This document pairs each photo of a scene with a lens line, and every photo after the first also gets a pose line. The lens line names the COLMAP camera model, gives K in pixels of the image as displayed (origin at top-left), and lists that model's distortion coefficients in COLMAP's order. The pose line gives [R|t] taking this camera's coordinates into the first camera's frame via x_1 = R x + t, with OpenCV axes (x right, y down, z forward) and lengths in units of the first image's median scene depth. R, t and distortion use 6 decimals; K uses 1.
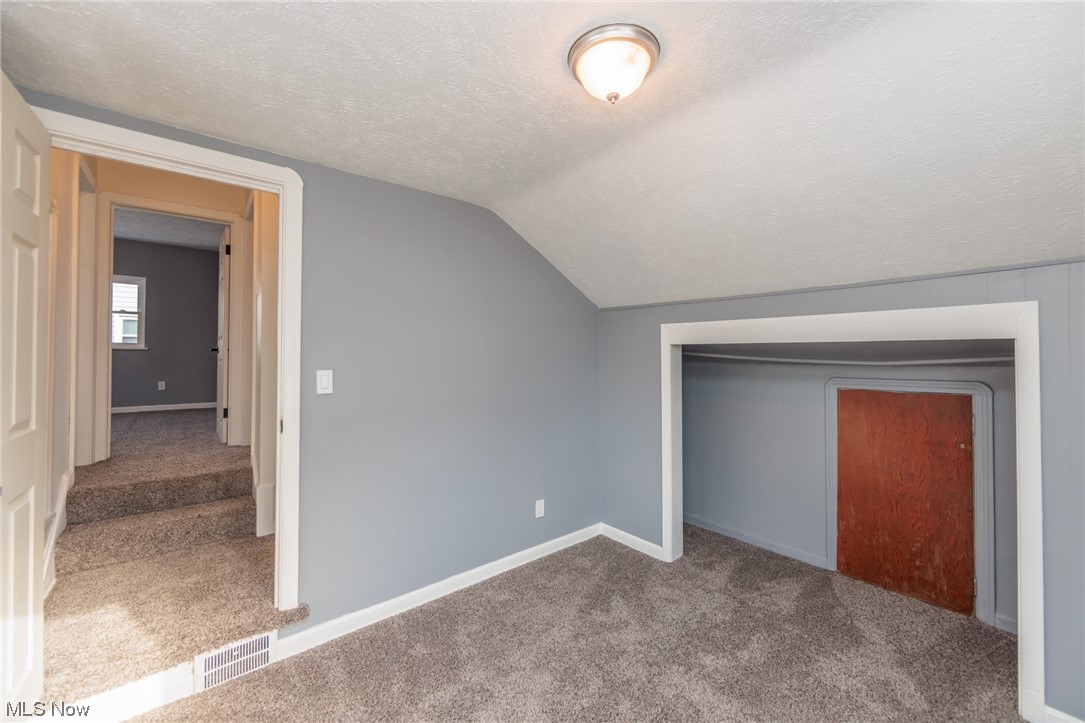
lens RADIAL K [[423.7, 0, 540.9], [0, 423.7, 352.0], [0, 0, 1]] dist [-0.000184, -0.000028]
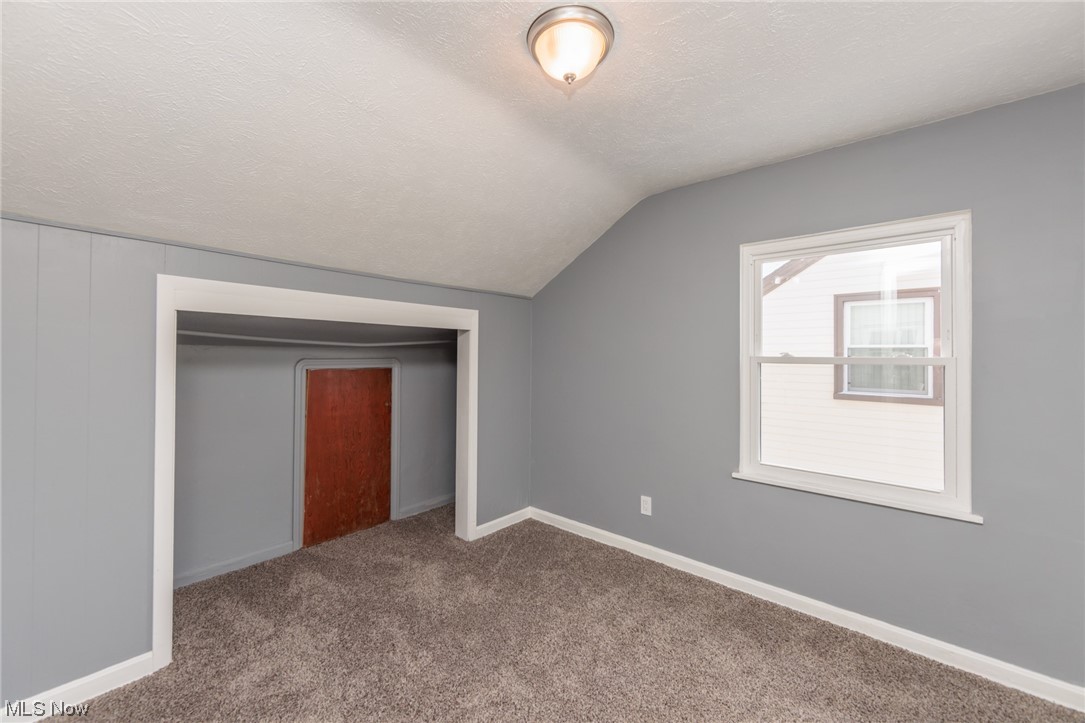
lens RADIAL K [[423.7, 0, 540.9], [0, 423.7, 352.0], [0, 0, 1]] dist [-0.000184, -0.000028]
pose [[-0.160986, 0.003392, 0.986951, -0.461344], [-0.017347, 0.999830, -0.006266, 0.045220], [-0.986804, -0.018130, -0.160900, 0.679063]]
